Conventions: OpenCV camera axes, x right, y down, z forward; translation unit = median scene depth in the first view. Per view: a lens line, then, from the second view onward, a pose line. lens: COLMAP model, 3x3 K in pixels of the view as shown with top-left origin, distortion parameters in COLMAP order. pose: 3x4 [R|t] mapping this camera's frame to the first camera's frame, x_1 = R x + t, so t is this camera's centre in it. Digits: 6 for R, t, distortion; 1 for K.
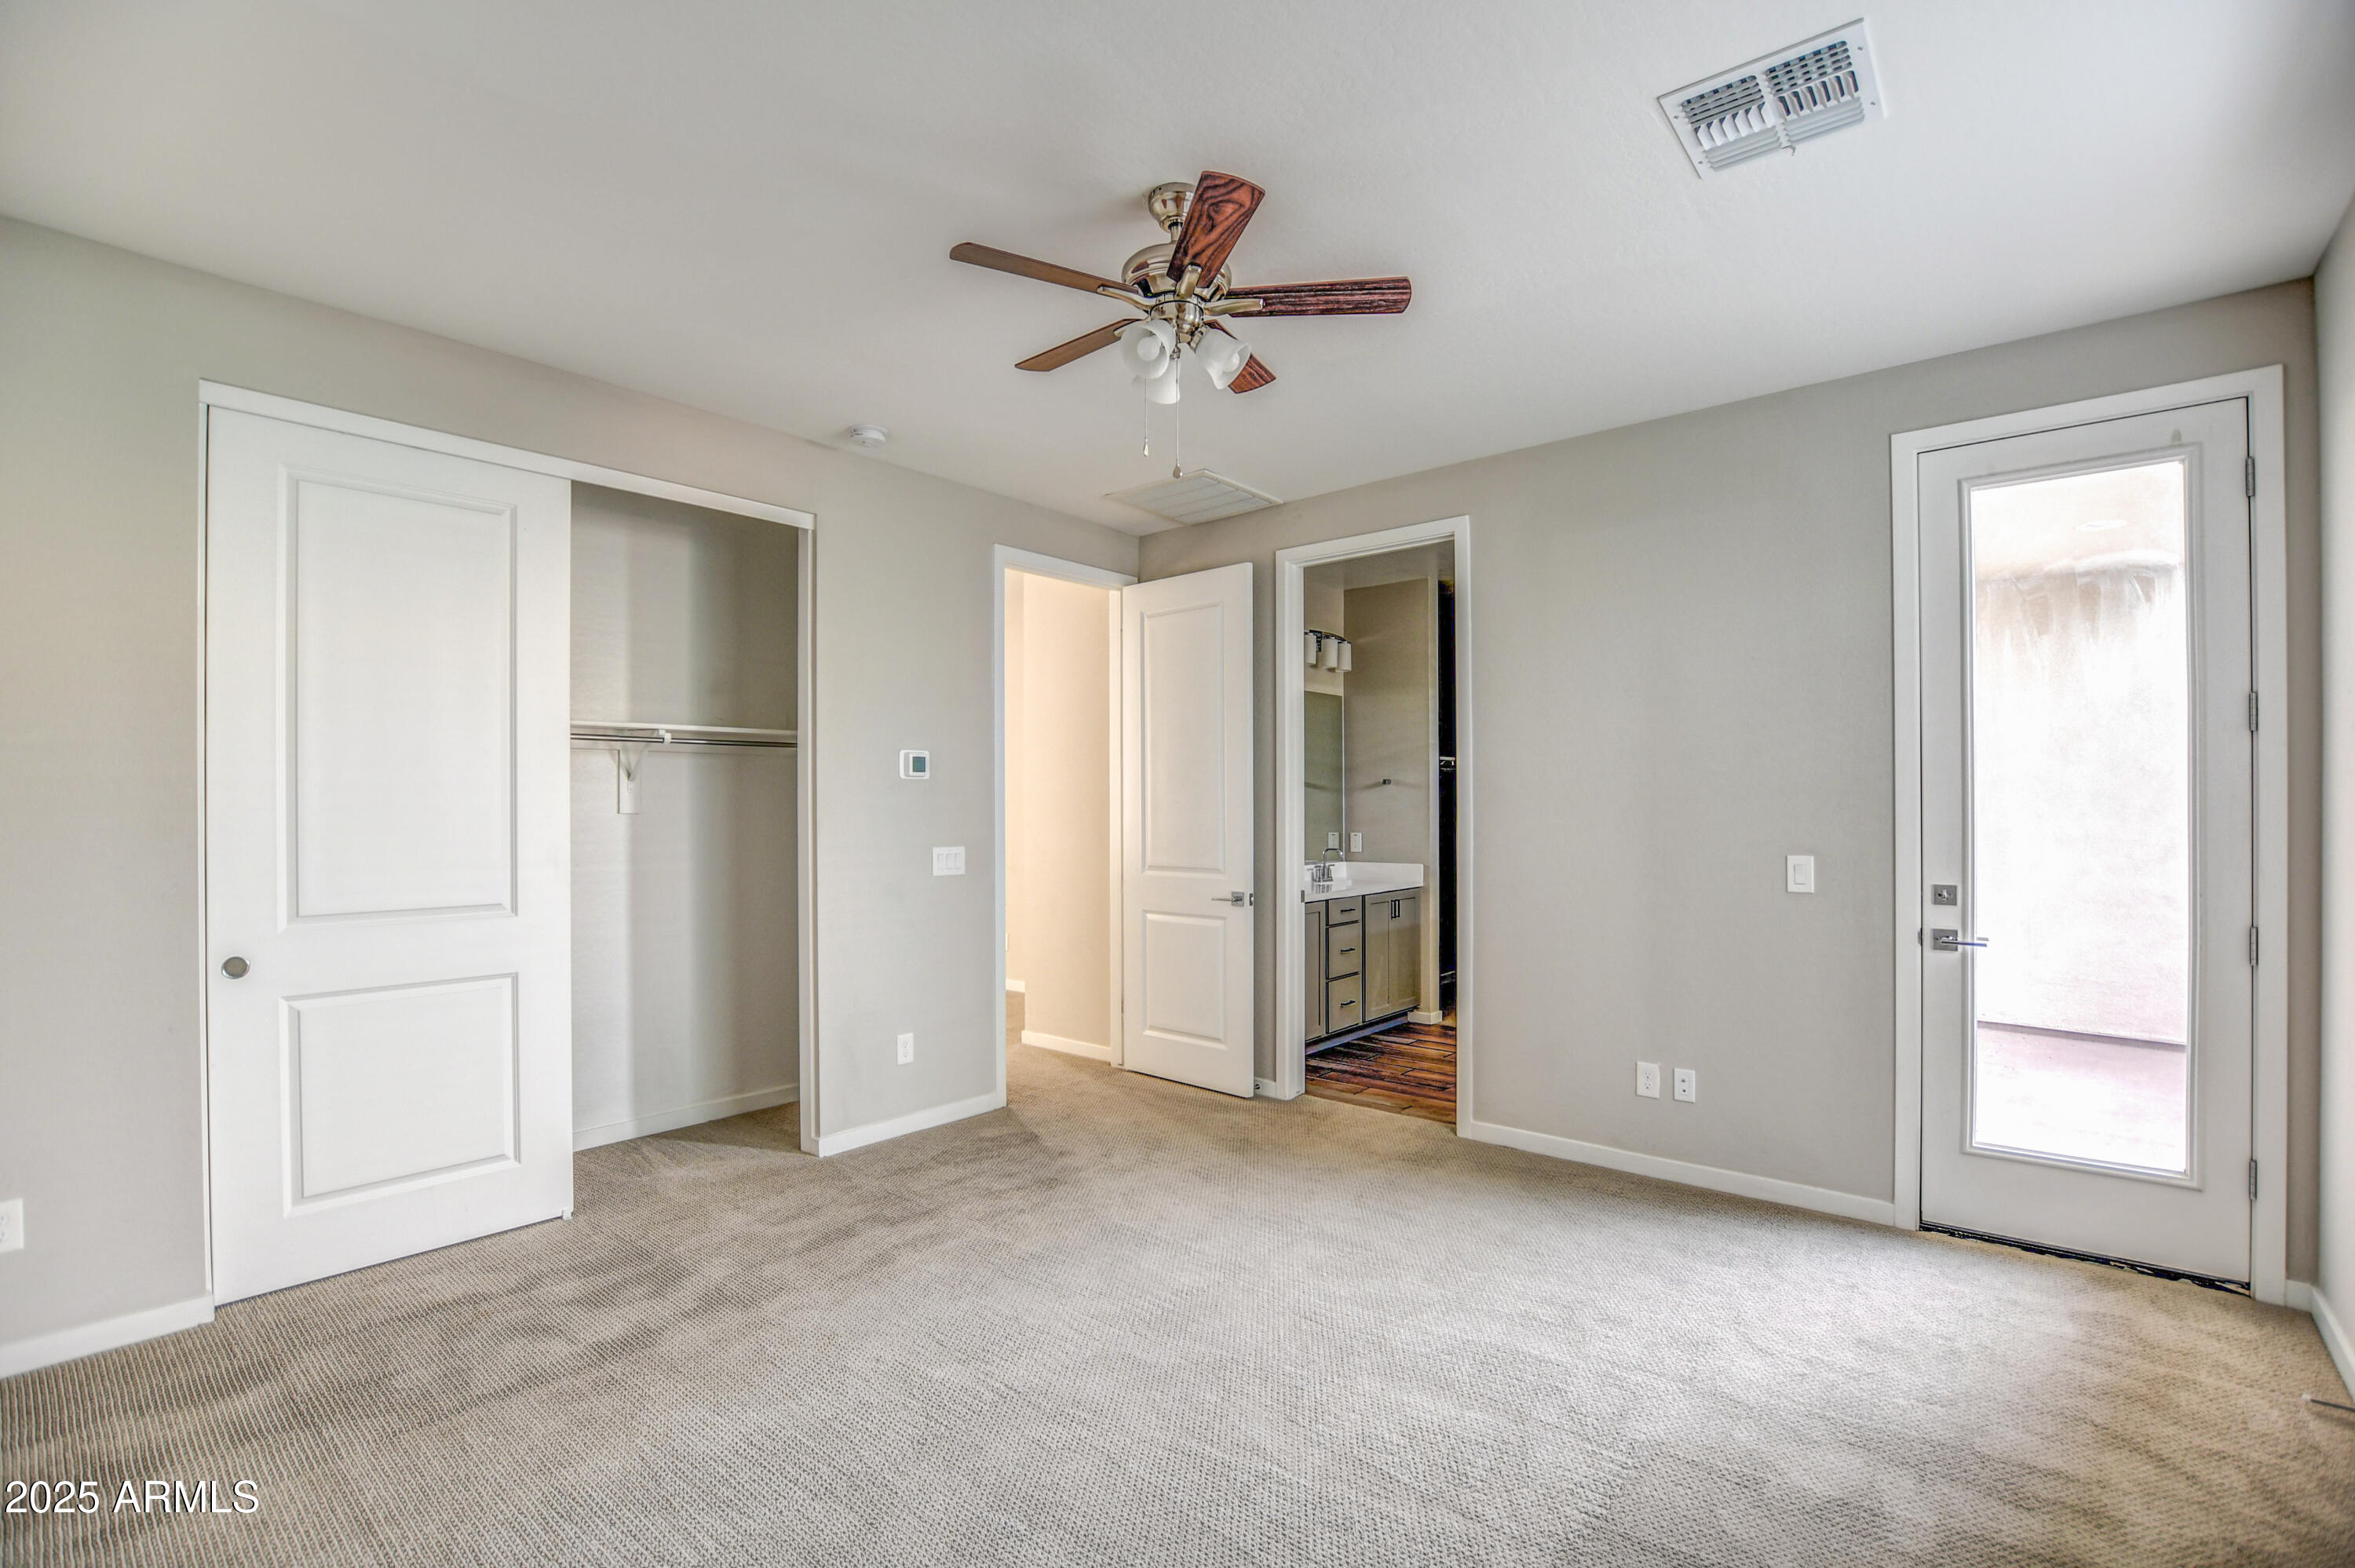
lens RADIAL K [[1055.0, 0, 1175.8], [0, 1055.0, 787.3], [0, 0, 1]] dist [-0.031039, 0.003446]
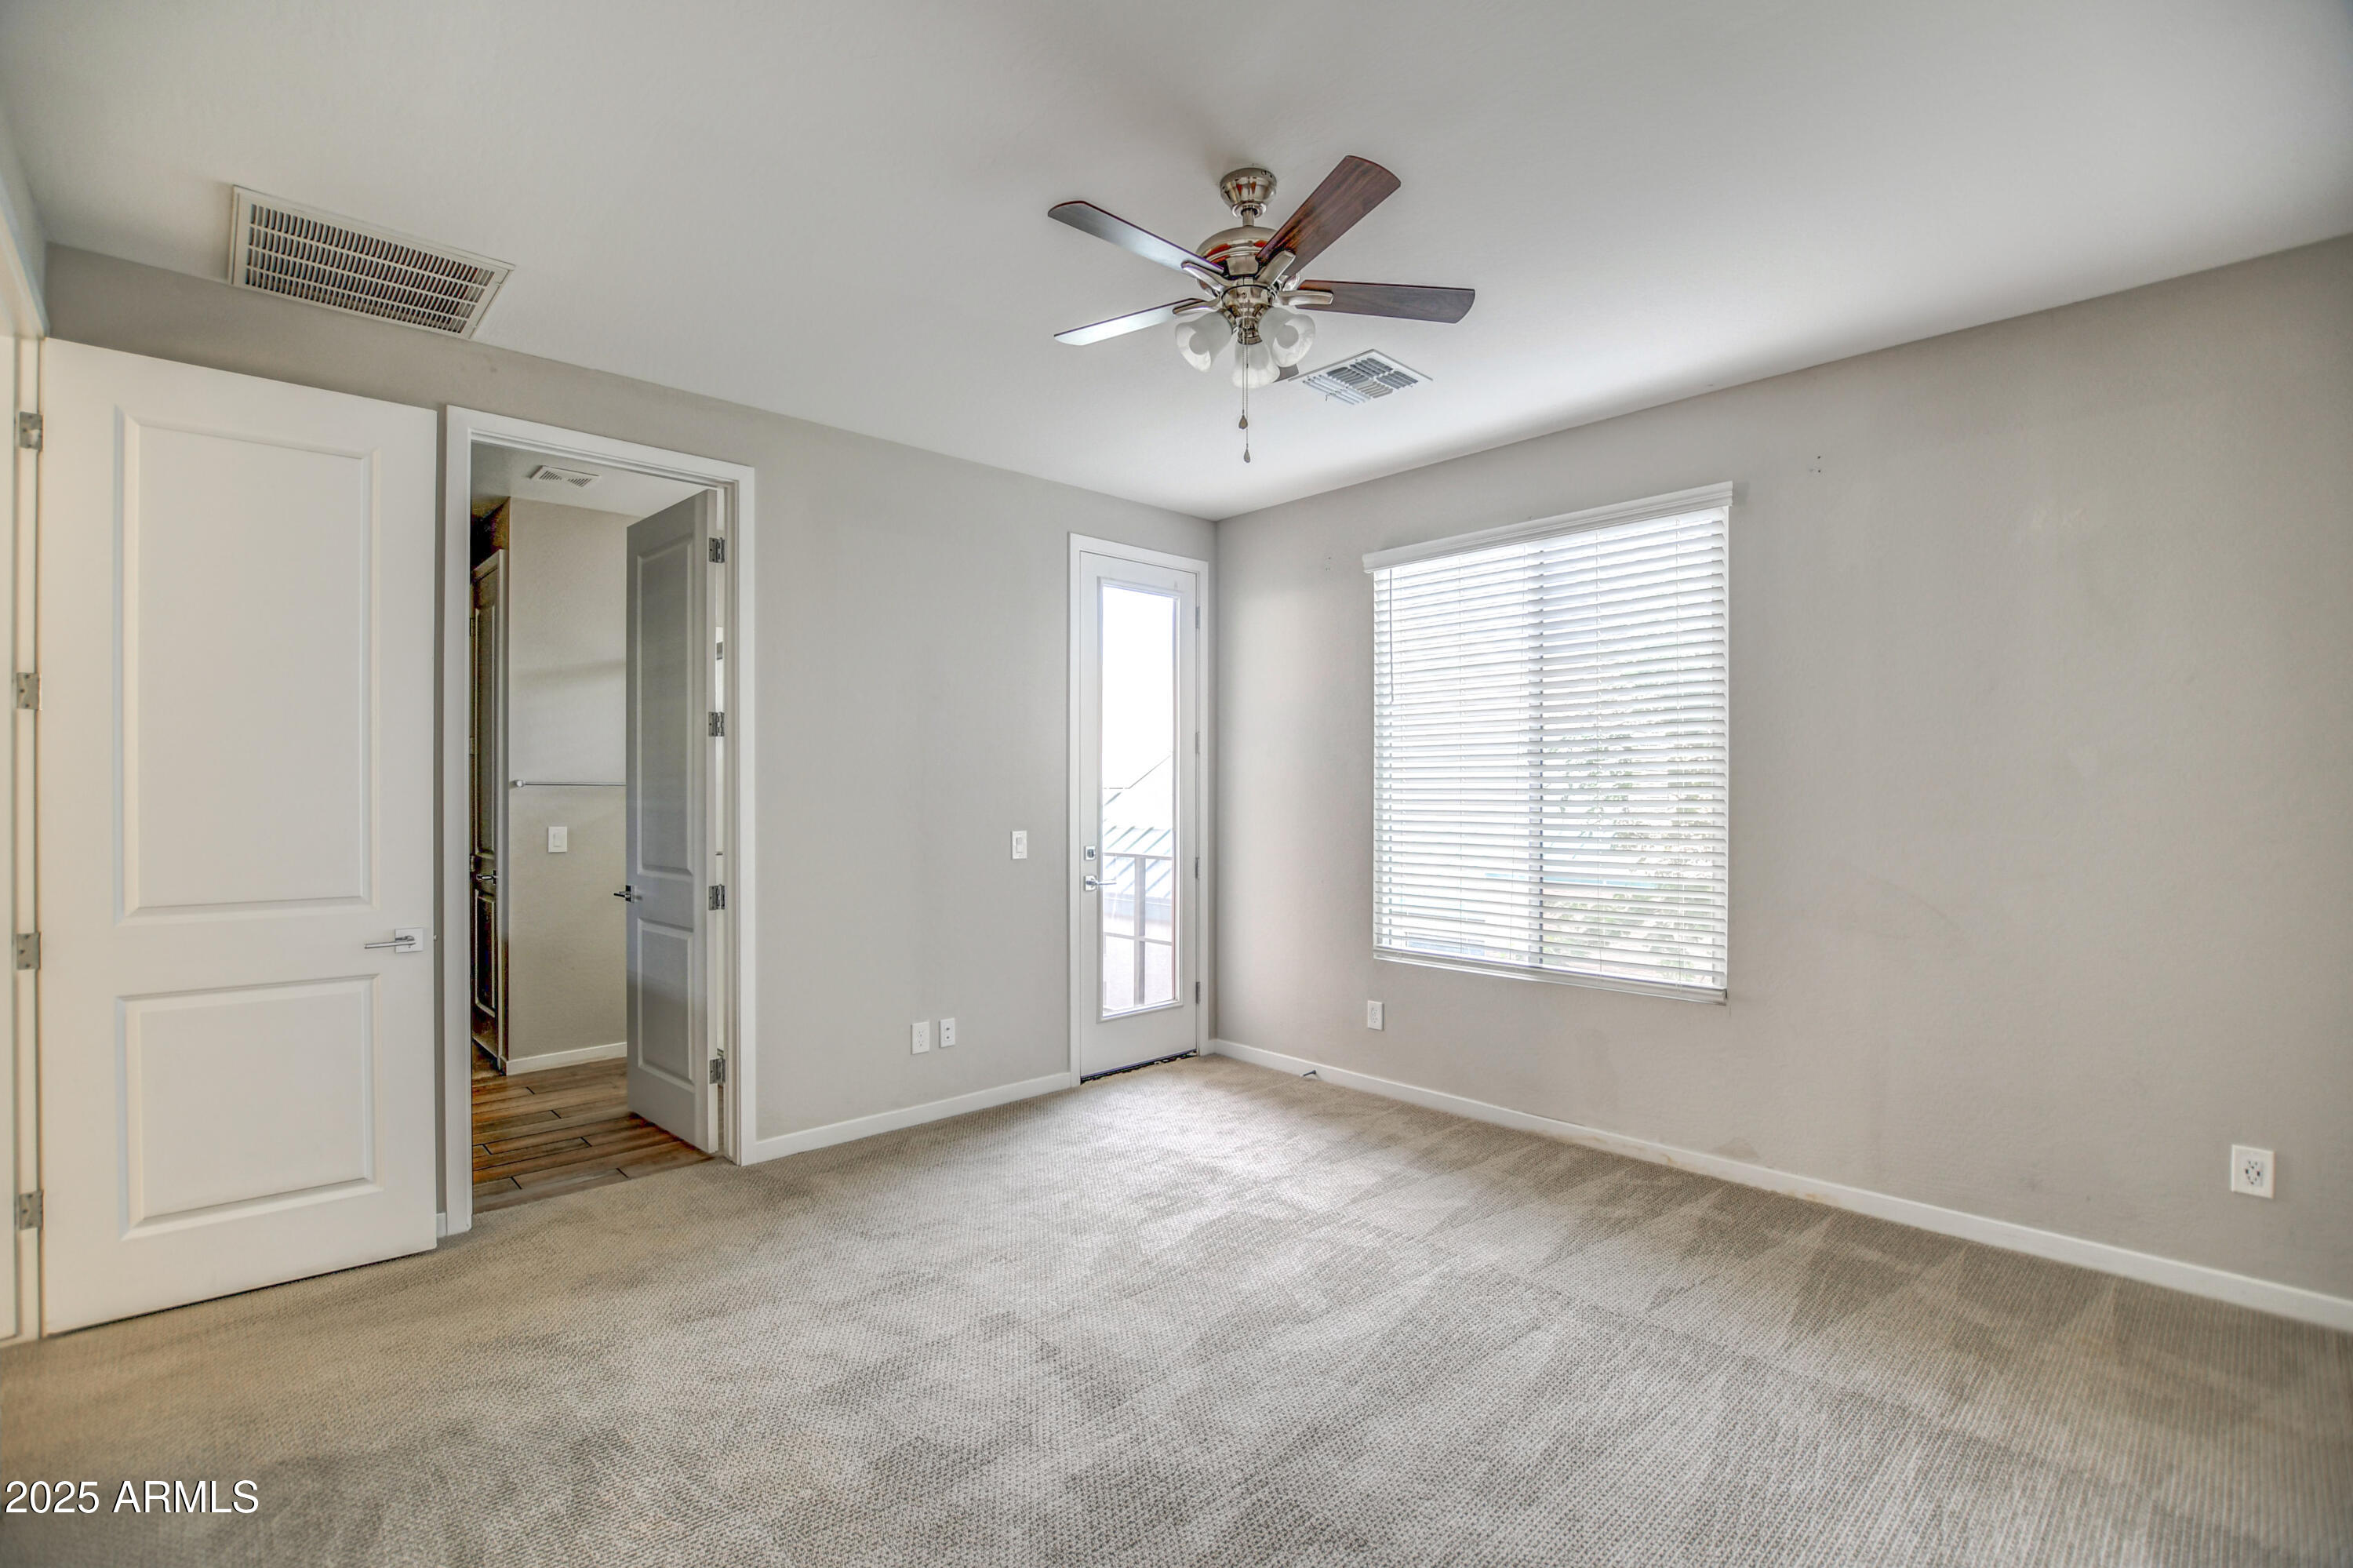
lens RADIAL K [[1054.3, 0, 1166.5], [0, 1054.3, 781.6], [0, 0, 1]] dist [-0.031039, 0.003446]
pose [[0.108754, 0.012383, 0.993992, -0.509686], [-0.017534, 0.999791, -0.010537, 0.010362], [-0.993914, -0.016282, 0.108948, 0.494709]]
